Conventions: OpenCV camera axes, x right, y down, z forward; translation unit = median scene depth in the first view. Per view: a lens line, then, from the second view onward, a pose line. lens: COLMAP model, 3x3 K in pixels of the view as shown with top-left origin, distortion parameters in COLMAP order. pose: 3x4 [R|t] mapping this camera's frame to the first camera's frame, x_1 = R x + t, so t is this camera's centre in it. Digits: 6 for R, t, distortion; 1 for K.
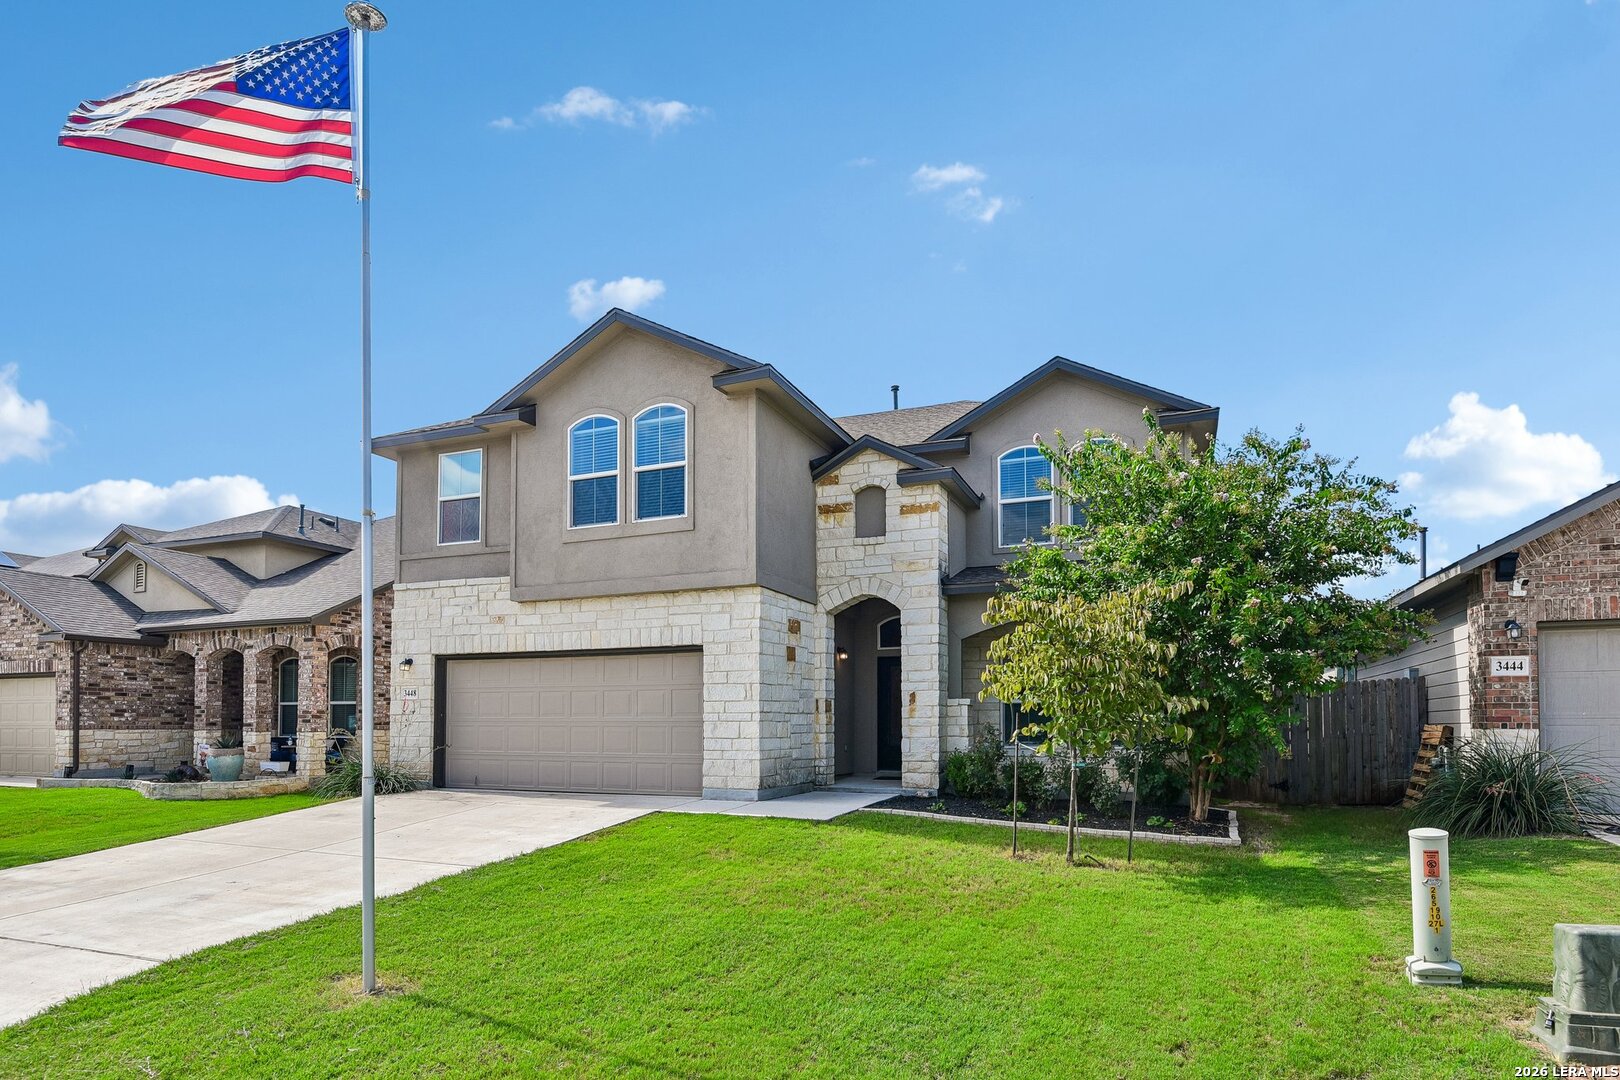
lens RADIAL K [[886.9, 0, 810.0], [0, 886.9, 540.0], [0, 0, 1]] dist [0.003263, 0.000122]
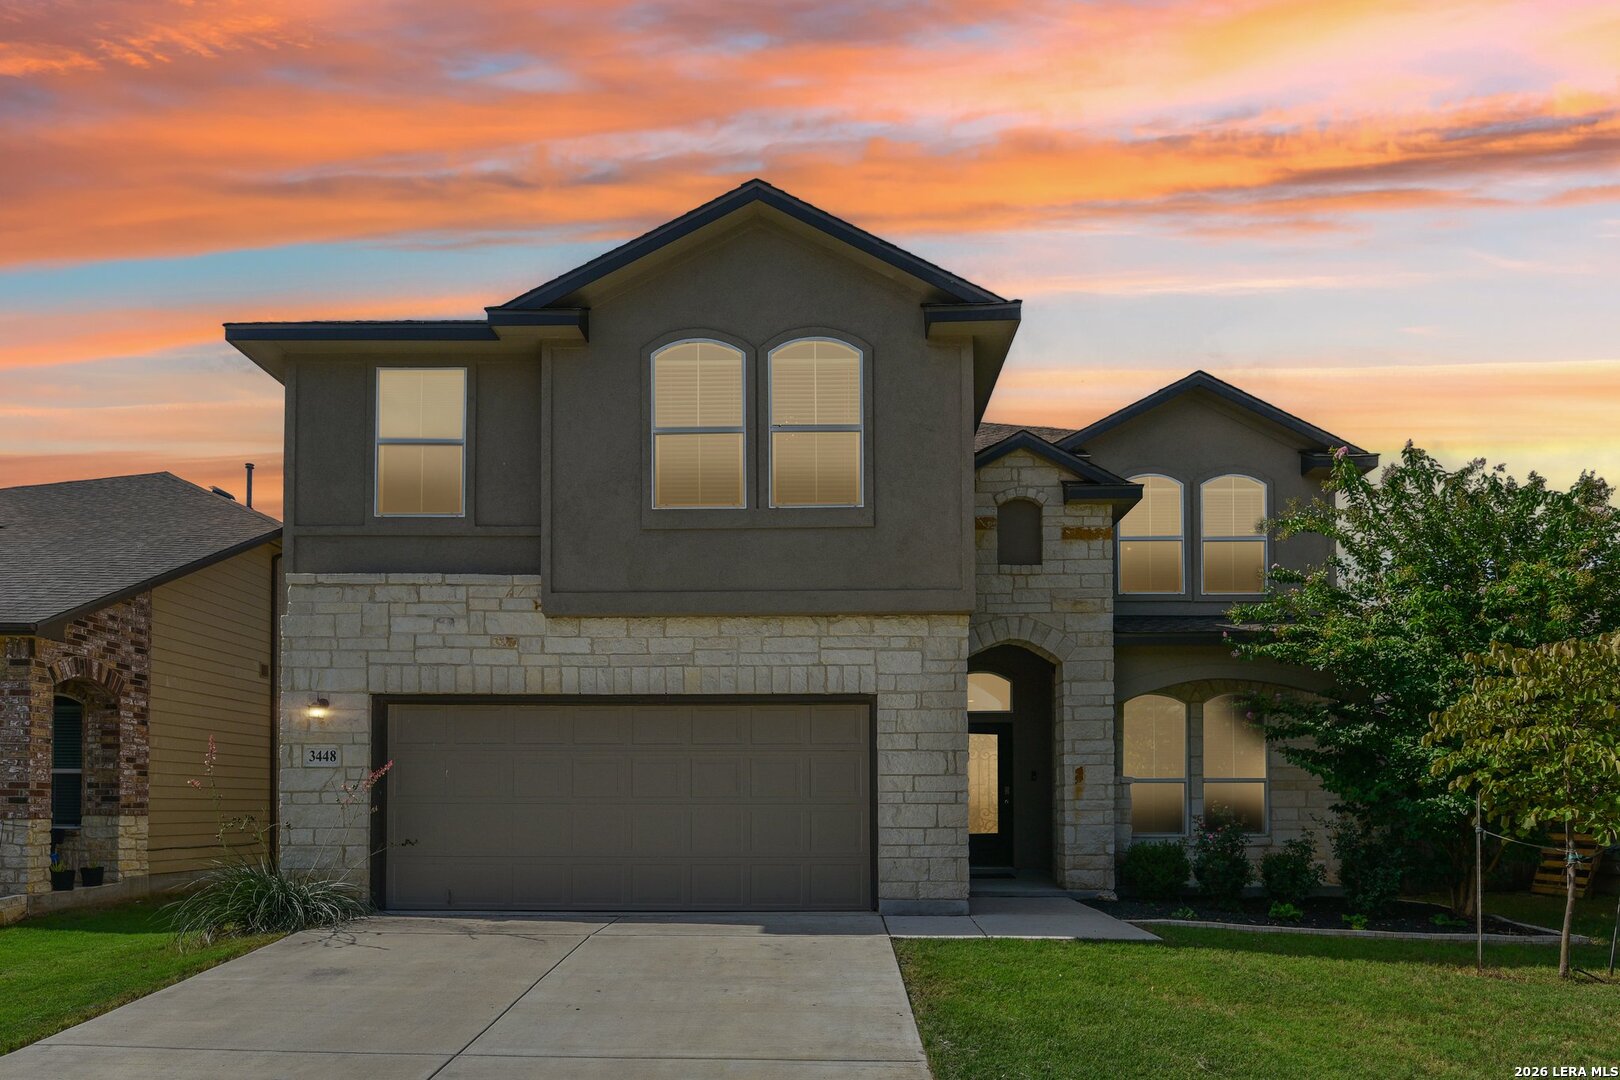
lens RADIAL K [[982.3, 0, 810.0], [0, 982.3, 646.6], [0, 0, 1]] dist [-0.012942, 0.000516]
pose [[0.928932, 0.060940, 0.365202, -0.408921], [-0.075865, 0.996762, 0.026644, 0.058630], [-0.362396, -0.052456, 0.930547, 0.278229]]
